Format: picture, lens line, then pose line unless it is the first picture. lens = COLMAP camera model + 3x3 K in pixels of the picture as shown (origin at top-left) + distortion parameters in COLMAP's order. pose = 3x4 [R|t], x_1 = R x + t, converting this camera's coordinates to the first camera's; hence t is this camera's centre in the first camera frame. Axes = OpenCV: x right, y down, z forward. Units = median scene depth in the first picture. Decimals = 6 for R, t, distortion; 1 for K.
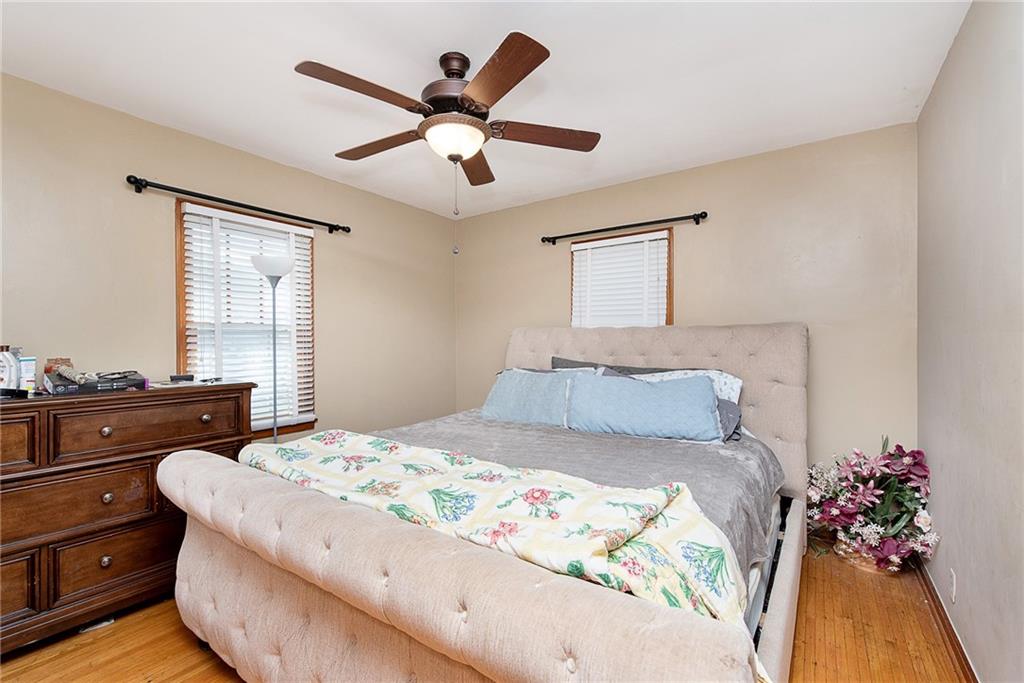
lens RADIAL K [[442.2, 0, 514.1], [0, 442.2, 342.8], [0, 0, 1]] dist [0.000531, -0.000075]
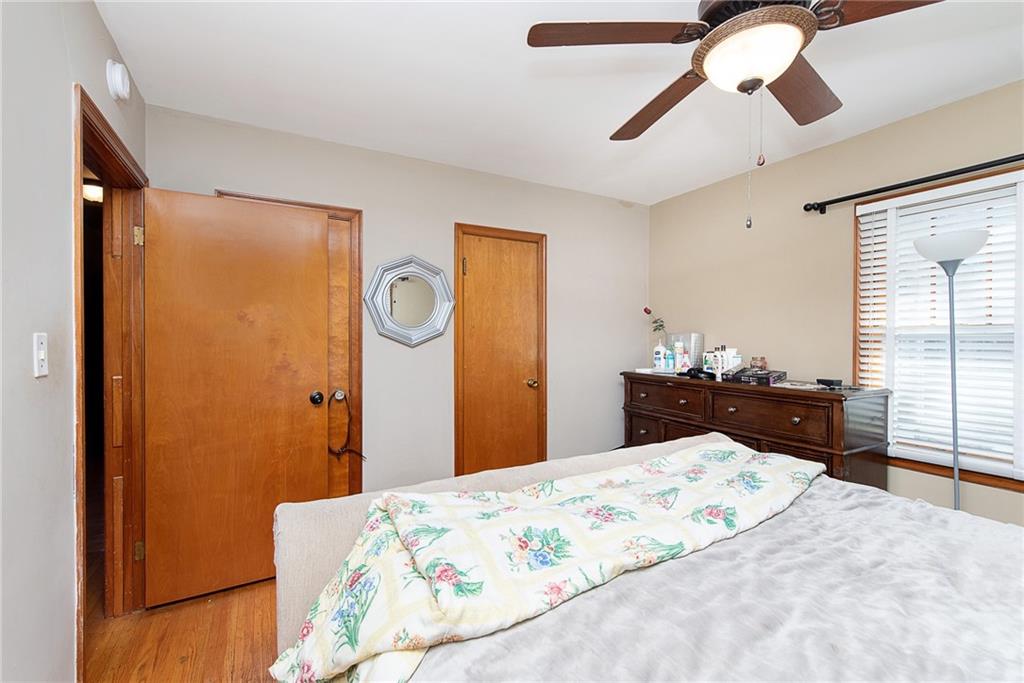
lens RADIAL K [[442.2, 0, 514.3], [0, 442.2, 338.1], [0, 0, 1]] dist [0.000531, -0.000075]
pose [[-0.425718, 0.001785, -0.904854, 0.459315], [-0.003335, 0.999988, 0.003542, -0.023188], [0.904850, 0.004526, -0.425707, 0.704857]]
